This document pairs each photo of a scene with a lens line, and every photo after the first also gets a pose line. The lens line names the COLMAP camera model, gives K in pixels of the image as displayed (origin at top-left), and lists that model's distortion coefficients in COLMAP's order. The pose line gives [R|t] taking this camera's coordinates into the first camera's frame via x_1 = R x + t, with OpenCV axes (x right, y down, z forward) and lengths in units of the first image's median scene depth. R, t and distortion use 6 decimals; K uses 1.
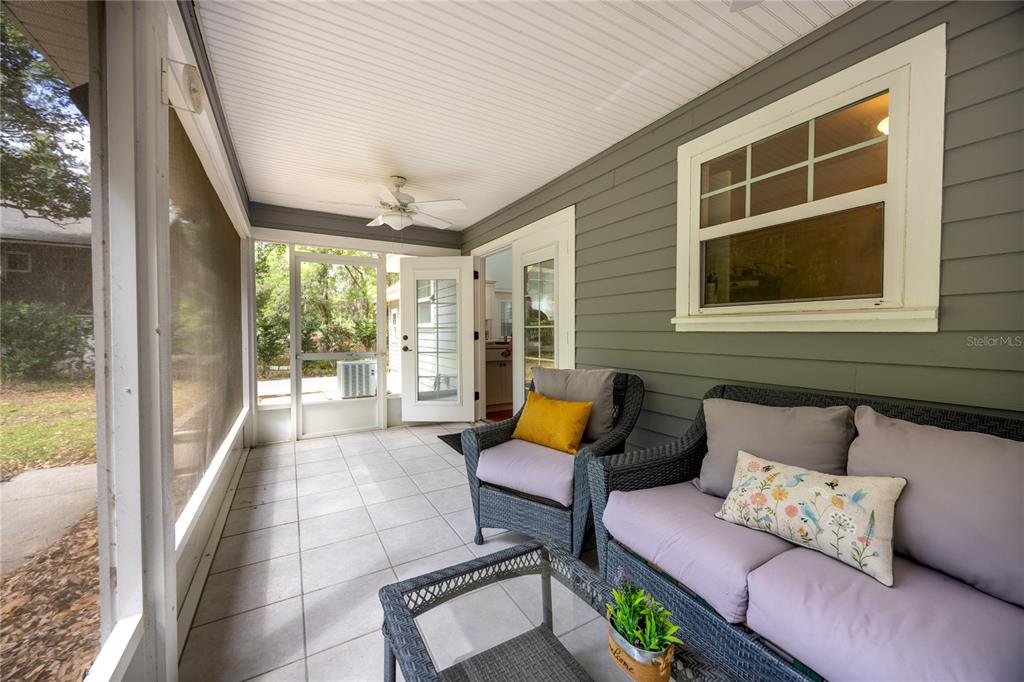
lens RADIAL K [[388.1, 0, 513.9], [0, 388.1, 340.4], [0, 0, 1]] dist [-0.000956, -0.000027]
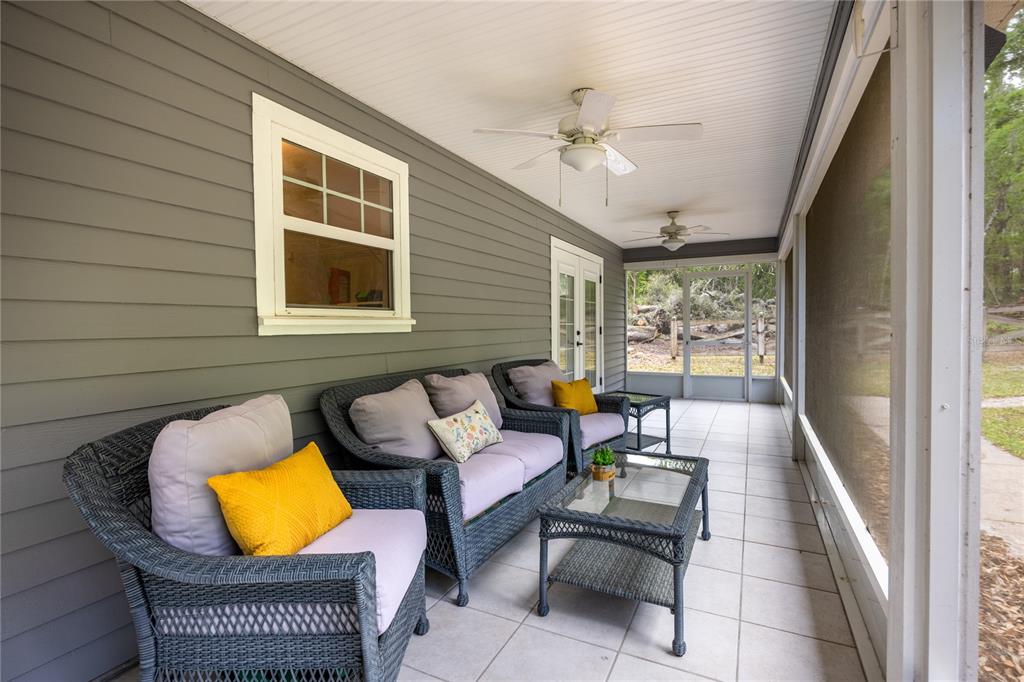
lens RADIAL K [[480.2, 0, 512.0], [0, 480.2, 341.0], [0, 0, 1]] dist [-0.001413, -0.000105]
pose [[-0.544682, -0.022971, 0.838328, -0.372497], [0.034730, 0.998149, 0.049915, -0.025530], [-0.837924, 0.056303, -0.542876, 0.639447]]
